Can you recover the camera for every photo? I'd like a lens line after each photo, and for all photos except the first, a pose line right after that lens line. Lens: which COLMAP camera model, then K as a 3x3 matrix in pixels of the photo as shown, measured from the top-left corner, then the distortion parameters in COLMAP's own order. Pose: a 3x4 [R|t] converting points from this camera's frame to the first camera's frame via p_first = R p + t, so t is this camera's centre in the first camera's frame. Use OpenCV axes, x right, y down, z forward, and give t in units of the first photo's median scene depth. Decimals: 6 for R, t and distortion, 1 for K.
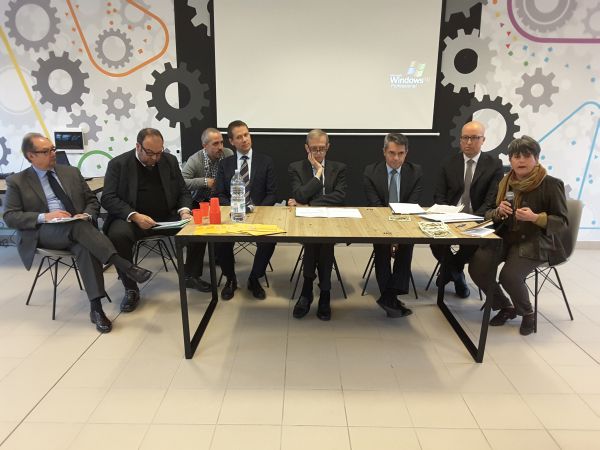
lens RADIAL K [[543.4, 0, 287.7], [0, 543.4, 248.6], [0, 0, 1]] dist [0.097040, -0.176182]
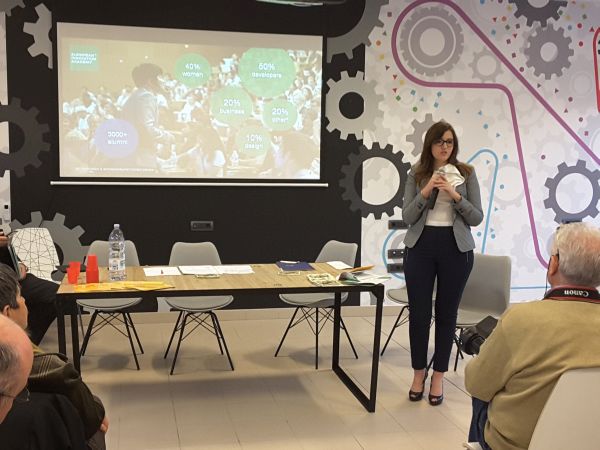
lens RADIAL K [[543.4, 0, 287.7], [0, 543.4, 248.6], [0, 0, 1]] dist [0.097040, -0.176182]
pose [[0.979430, -0.024865, 0.200248, 0.036644], [0.043847, 0.994893, -0.090919, -0.031208], [-0.196964, 0.097829, 0.975518, 0.171947]]
